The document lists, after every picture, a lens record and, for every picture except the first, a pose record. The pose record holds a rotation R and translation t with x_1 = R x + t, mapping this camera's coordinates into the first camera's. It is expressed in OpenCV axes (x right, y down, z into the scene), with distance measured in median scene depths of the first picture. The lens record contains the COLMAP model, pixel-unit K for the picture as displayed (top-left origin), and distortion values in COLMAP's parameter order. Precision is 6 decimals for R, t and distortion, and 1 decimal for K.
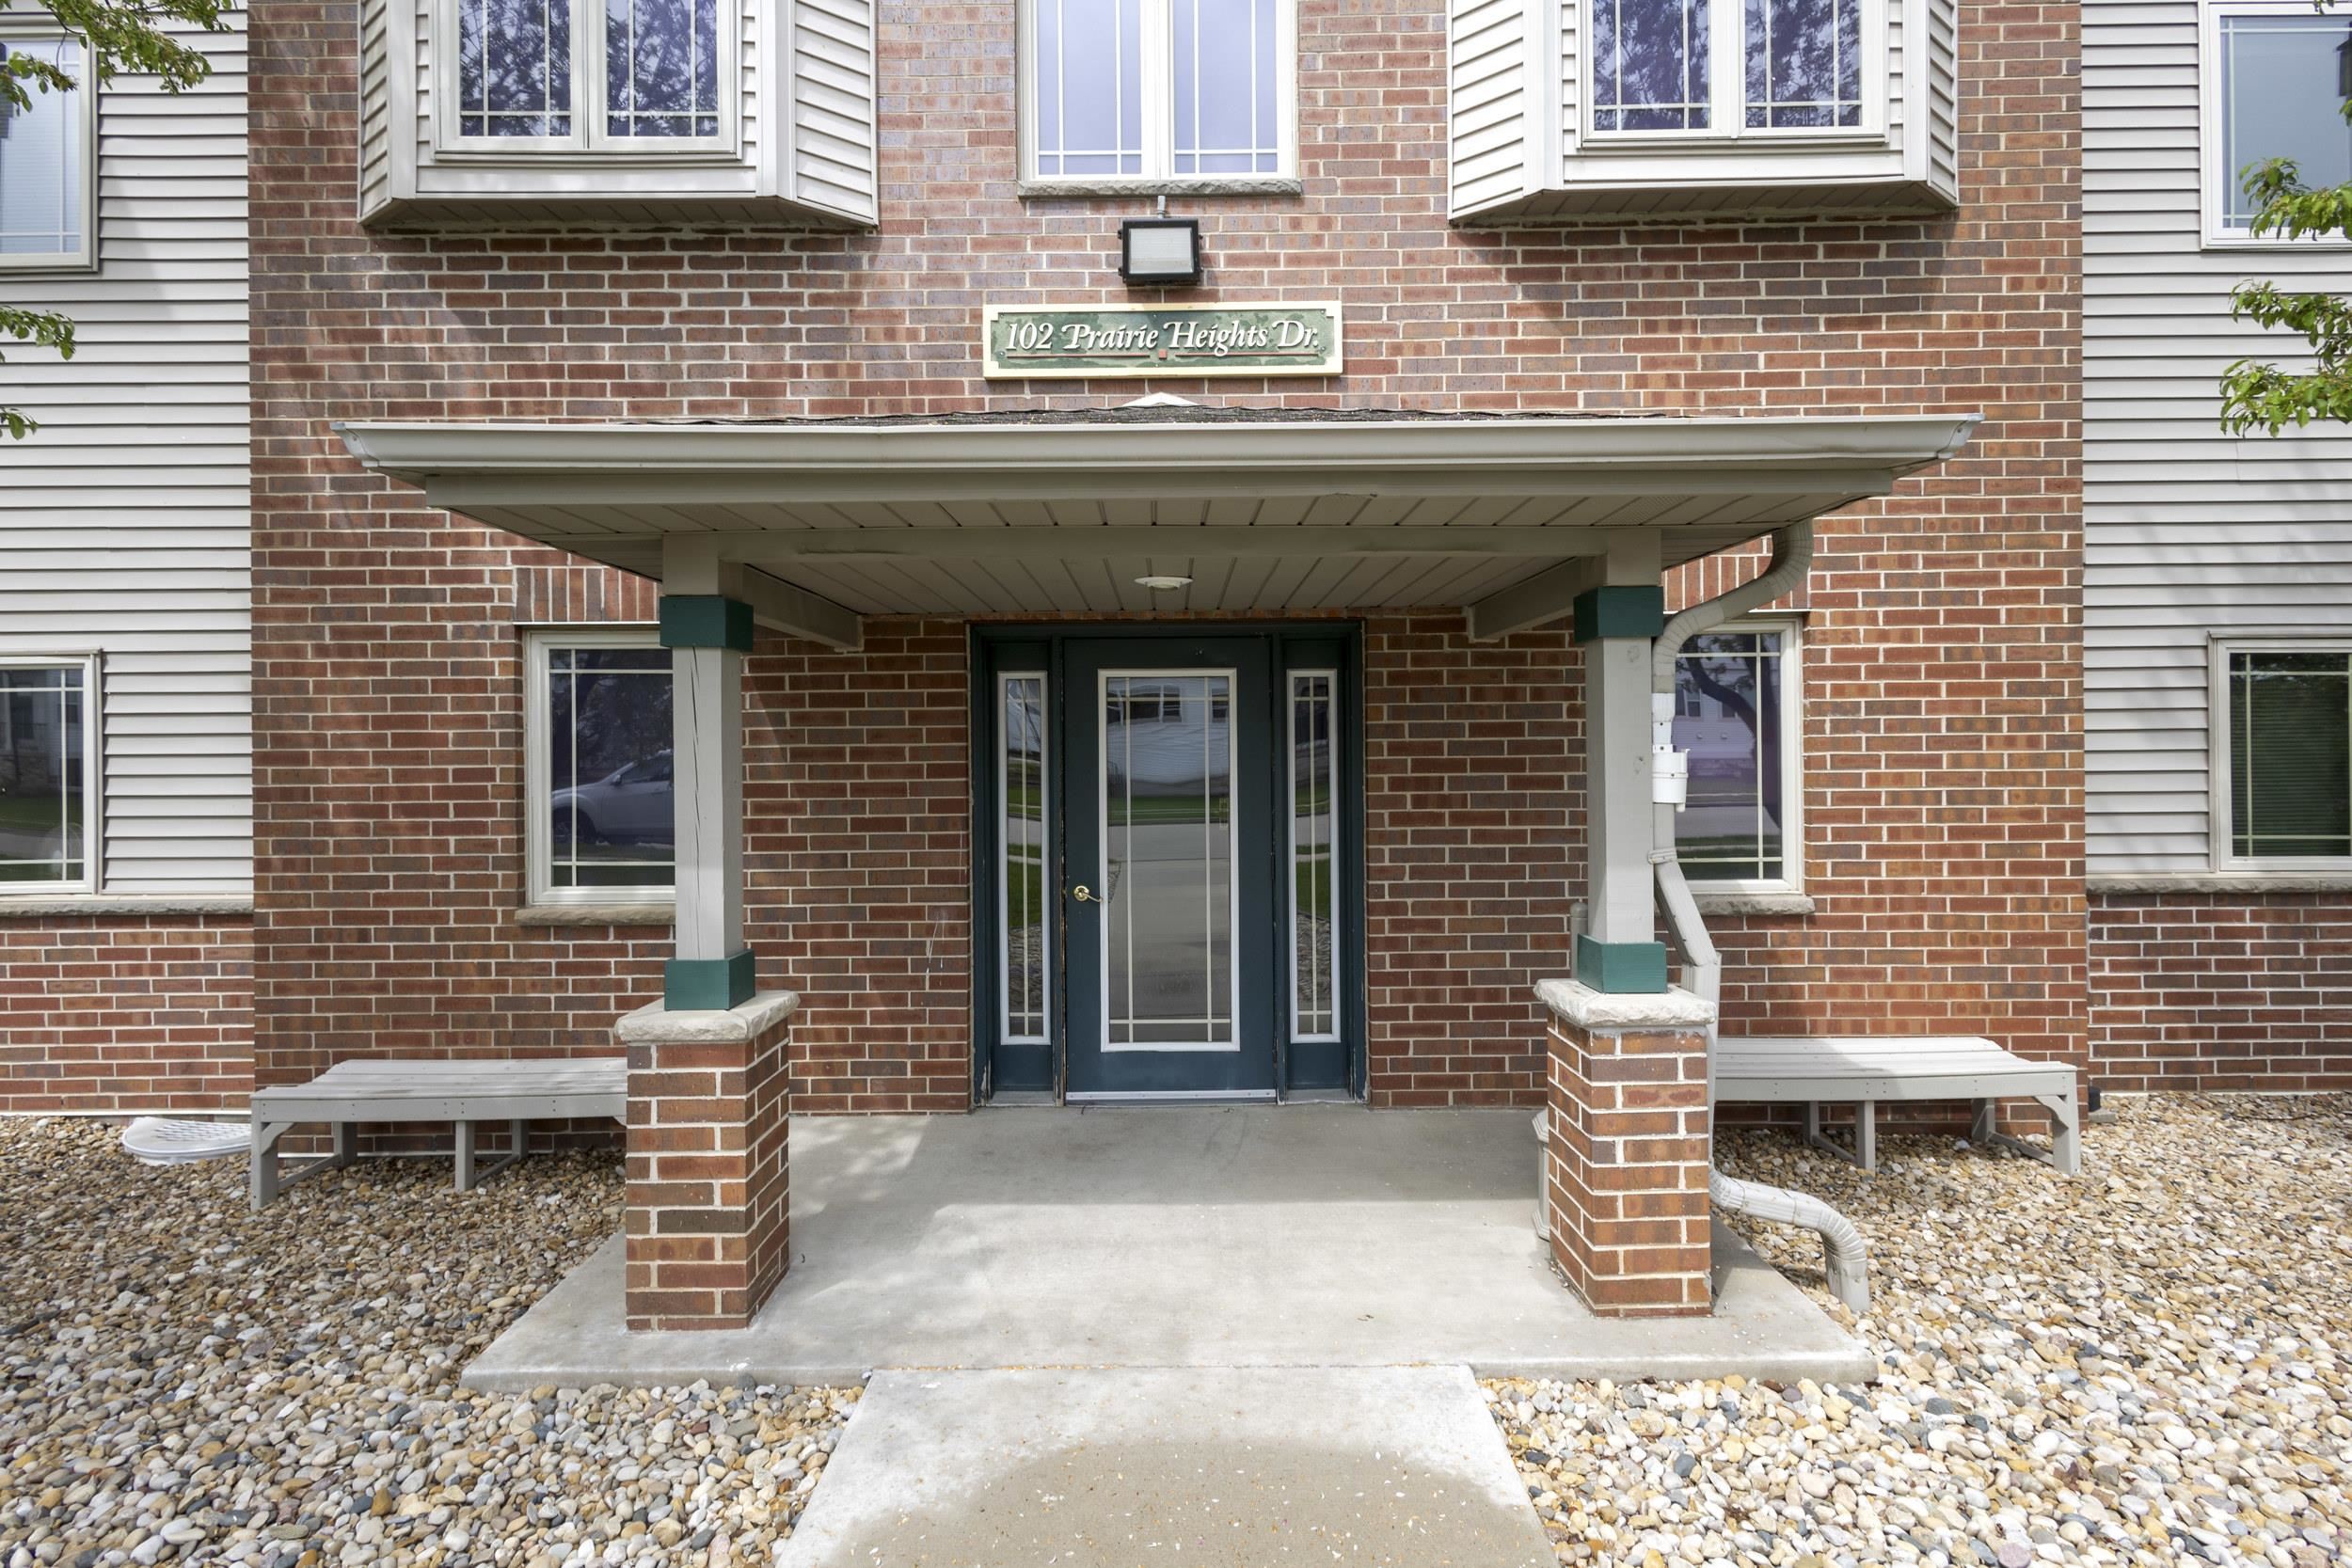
lens RADIAL K [[1077.2, 0, 1183.1], [0, 1077.2, 770.4], [0, 0, 1]] dist [0.001402, -0.000173]
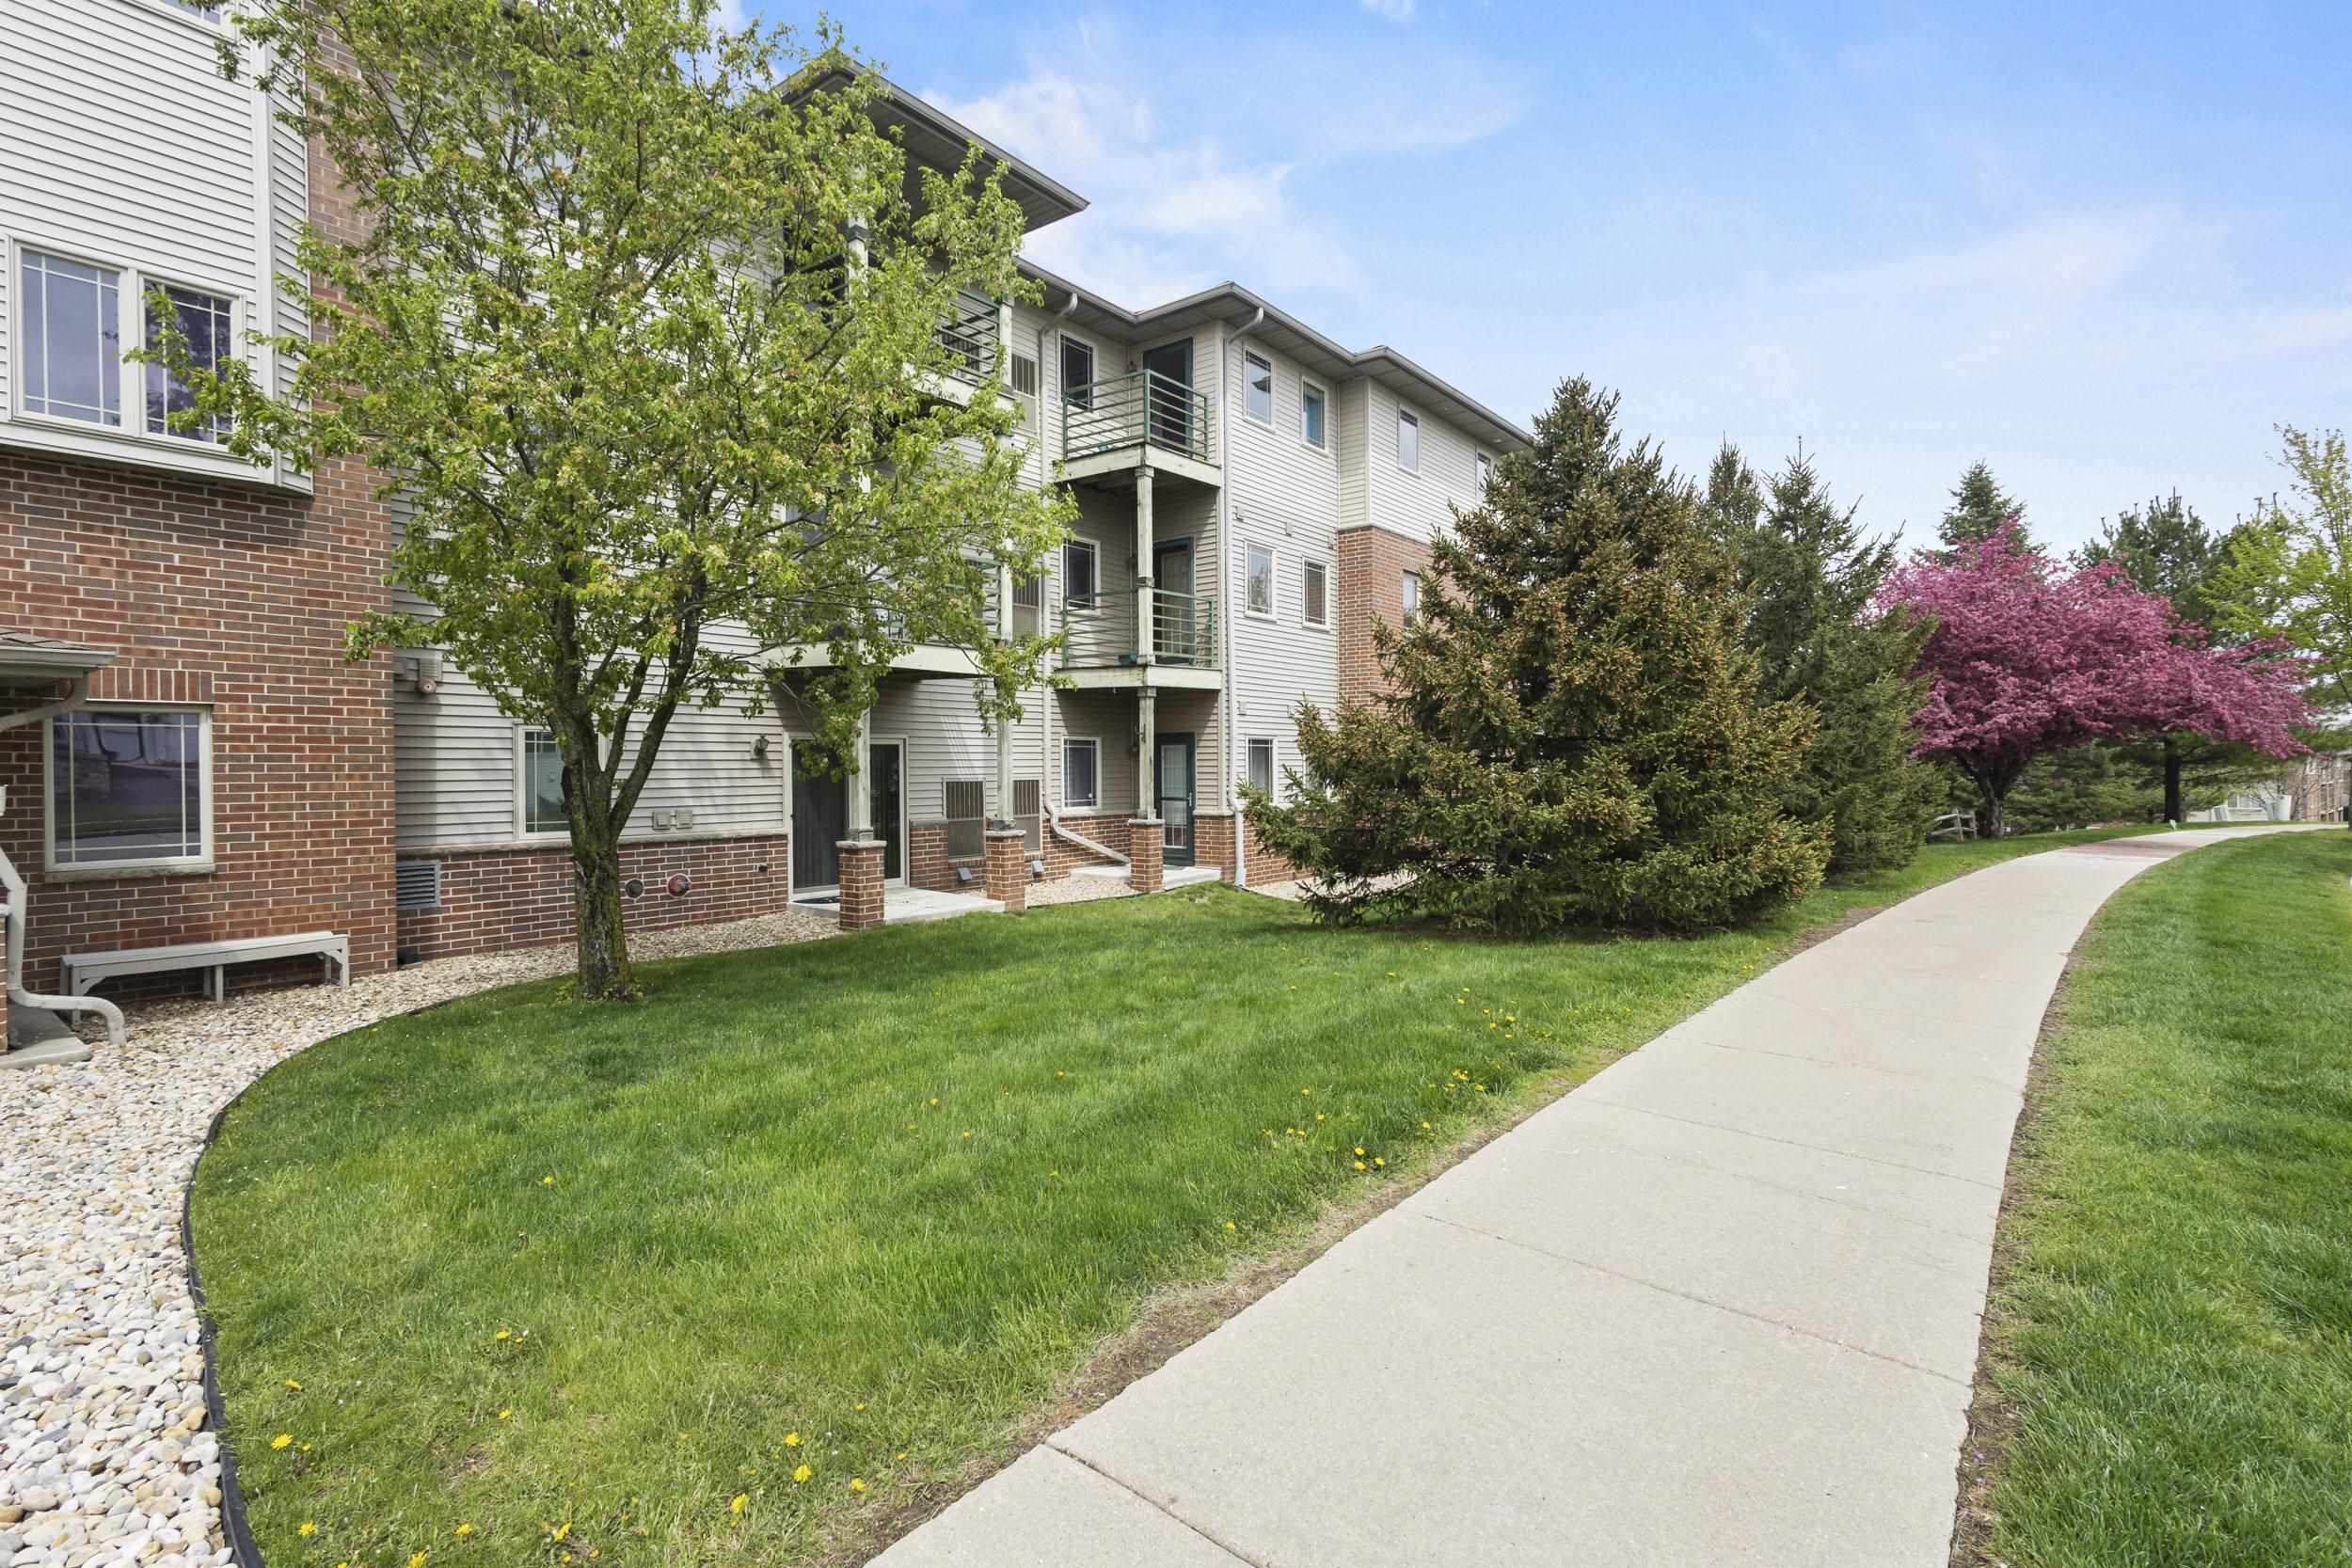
lens RADIAL K [[1077.2, 0, 1176.7], [0, 1077.2, 779.7], [0, 0, 1]] dist [0.001402, -0.000173]
pose [[0.634927, -0.001337, 0.772571, 0.214822], [0.003013, 0.999995, -0.000745, -0.015632], [-0.772566, 0.002801, 0.634928, -1.367767]]
